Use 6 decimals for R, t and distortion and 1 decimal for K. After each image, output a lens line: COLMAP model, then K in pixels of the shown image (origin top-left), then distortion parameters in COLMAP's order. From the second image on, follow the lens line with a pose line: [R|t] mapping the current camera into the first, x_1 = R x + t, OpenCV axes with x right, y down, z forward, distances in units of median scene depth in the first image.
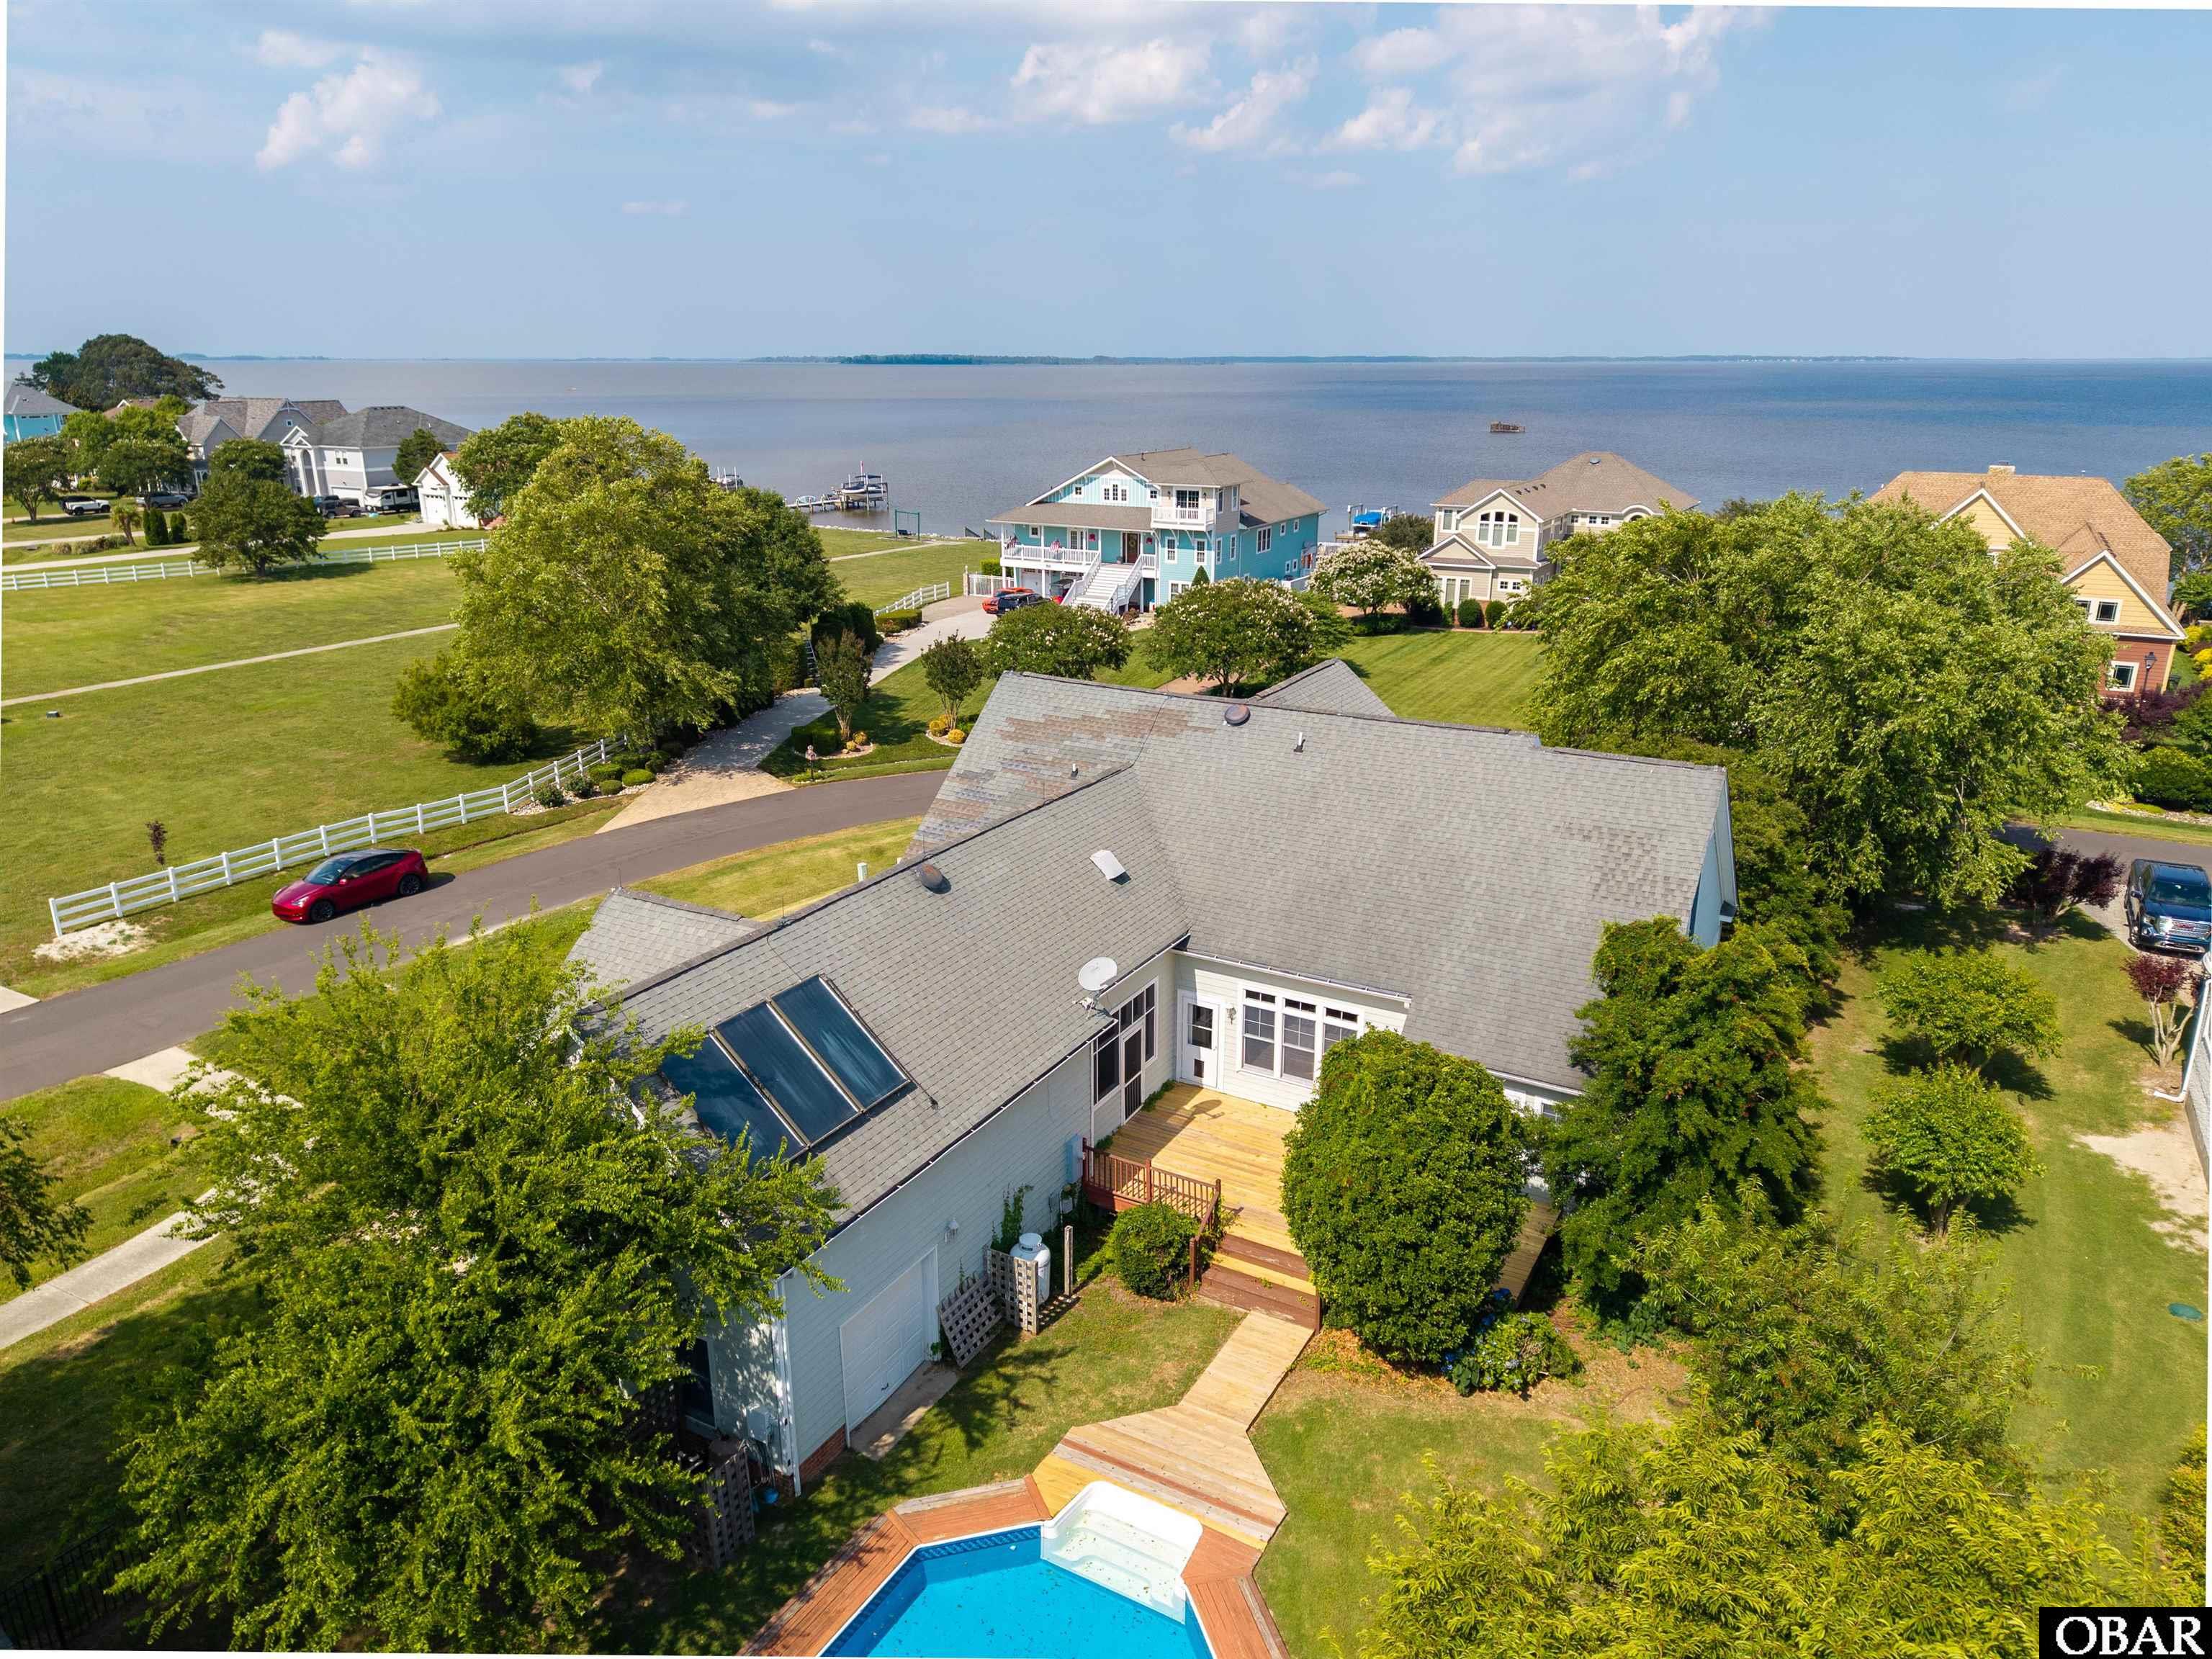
lens RADIAL K [[1469.9, 0, 1112.3], [0, 1469.9, 822.7], [0, 0, 1]] dist [0.060720, -0.068234]
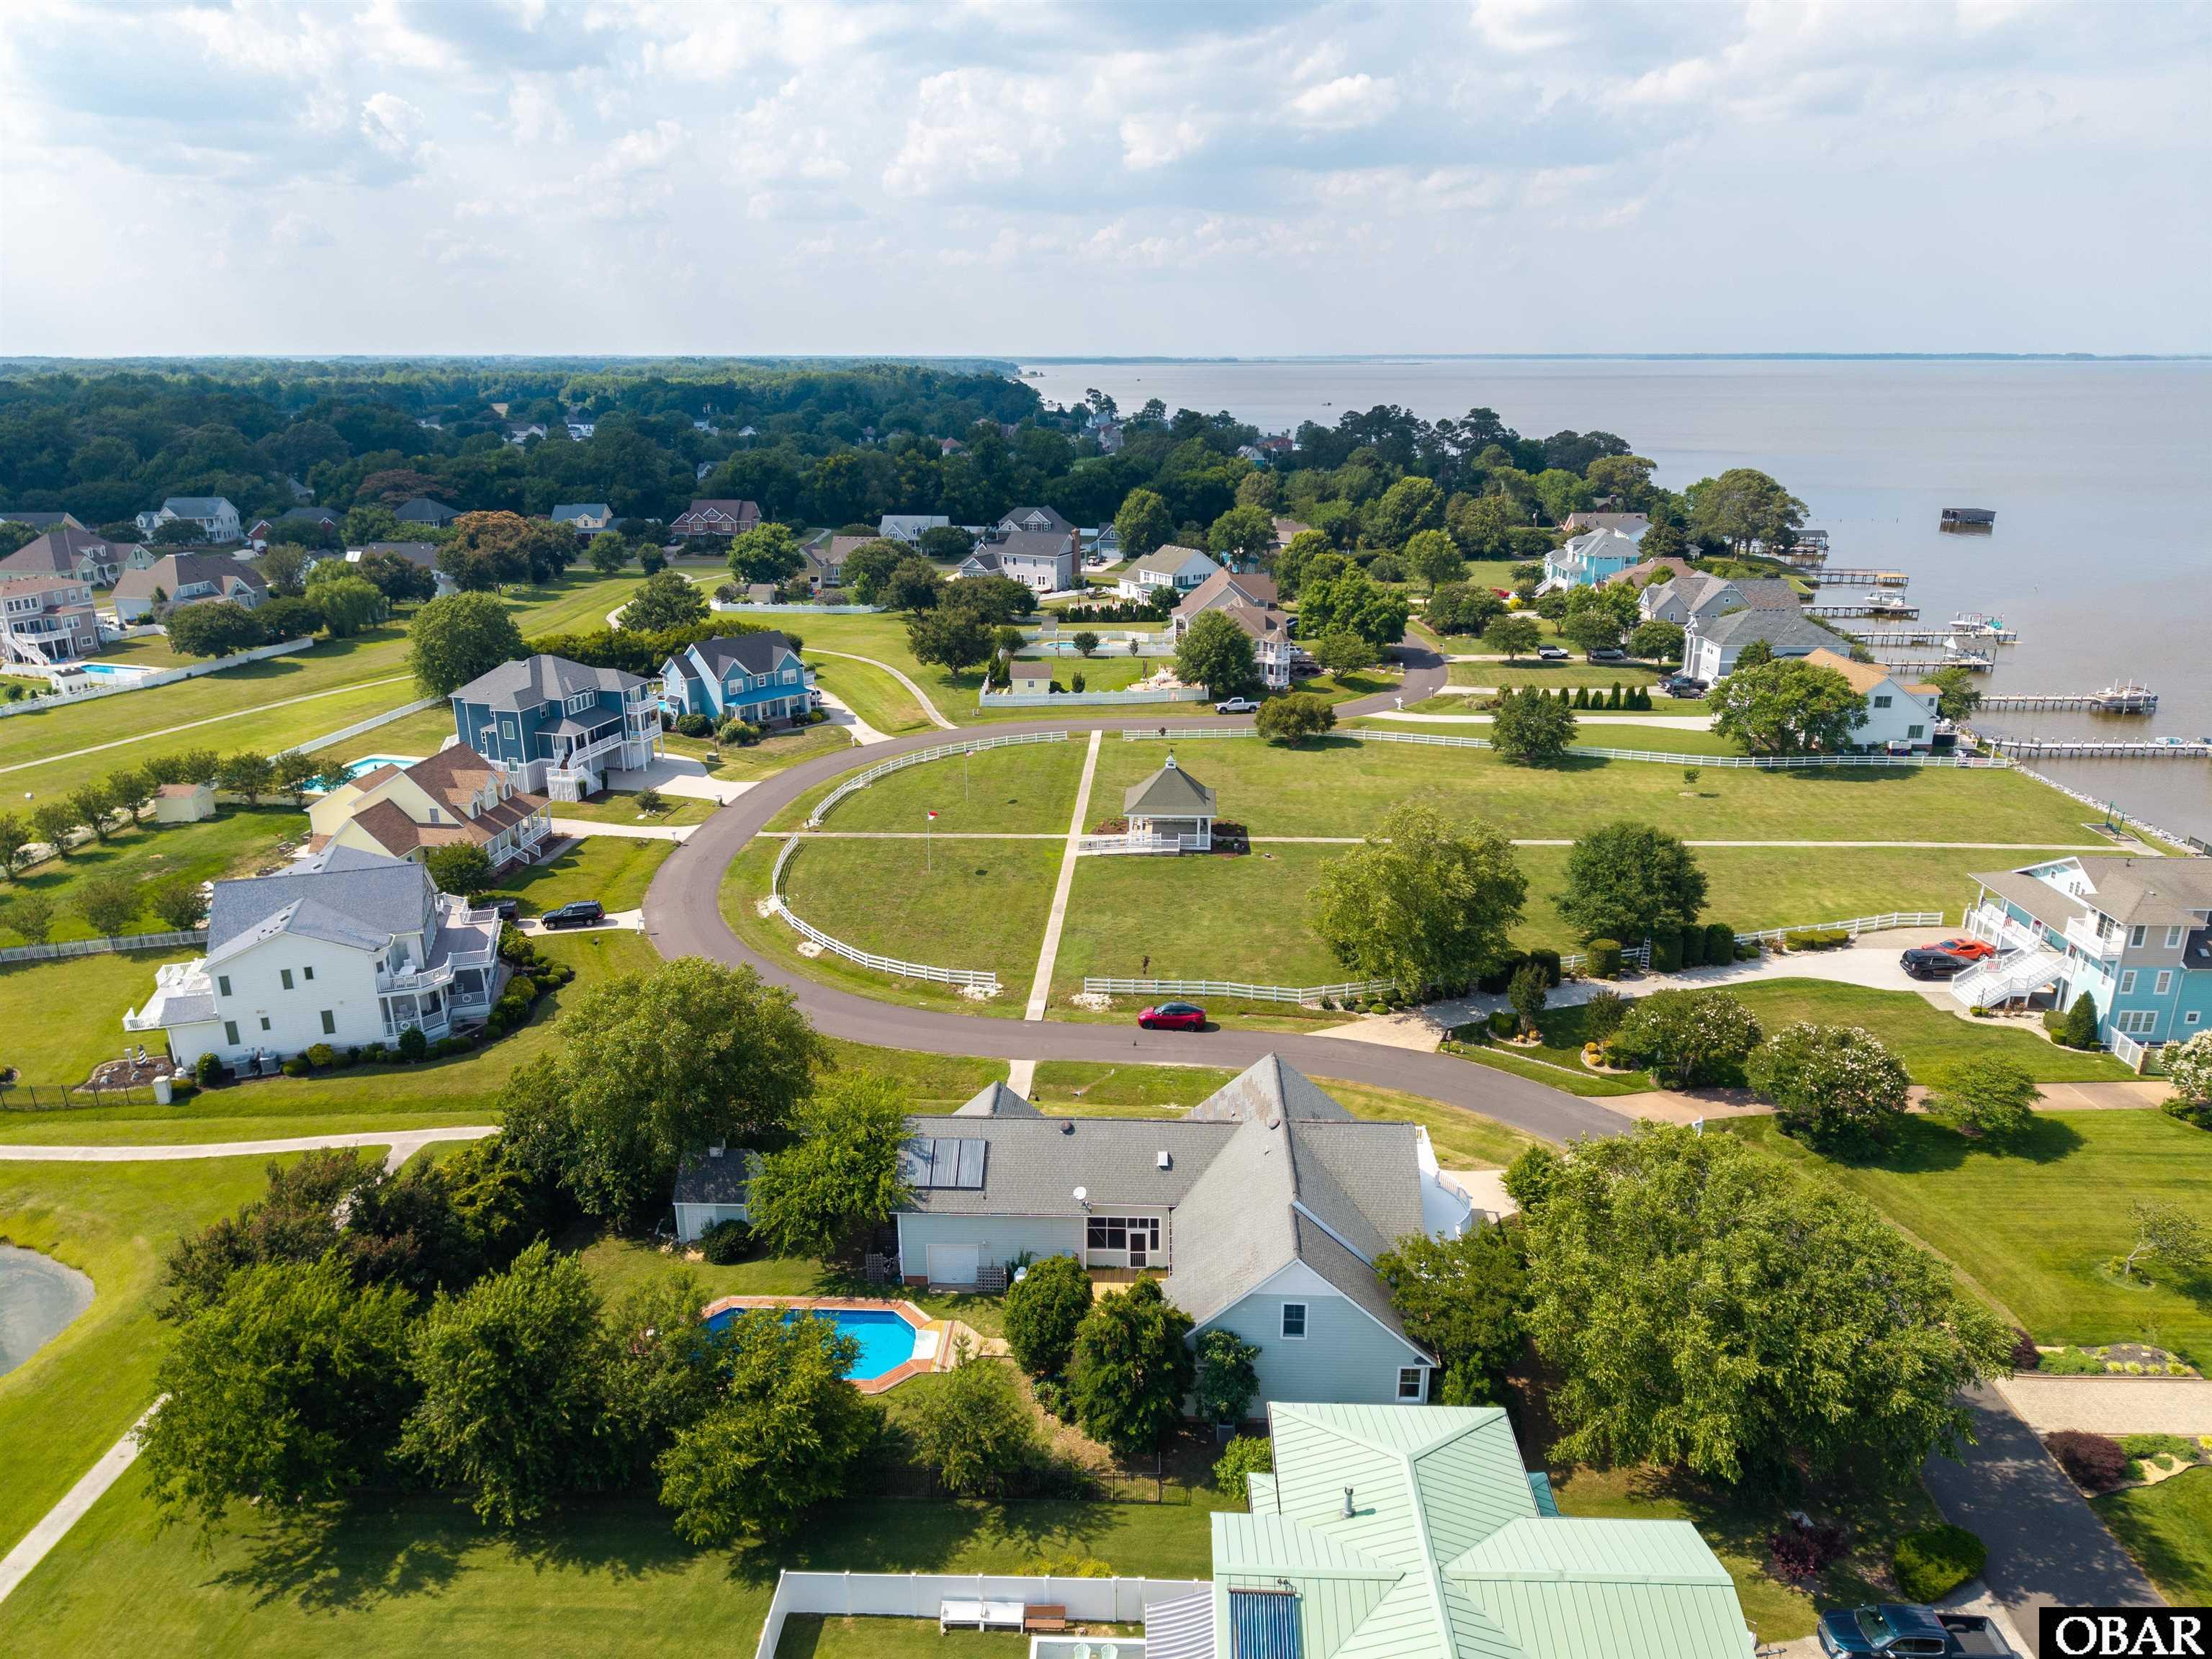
lens RADIAL K [[1473.0, 0, 1106.0], [0, 1473.0, 829.5], [0, 0, 1]] dist [0.055518, -0.056976]
pose [[0.455159, 0.270652, -0.848279, 1.256019], [-0.262918, 0.951057, 0.162371, -0.575142], [0.850708, 0.149124, 0.504041, -0.201954]]
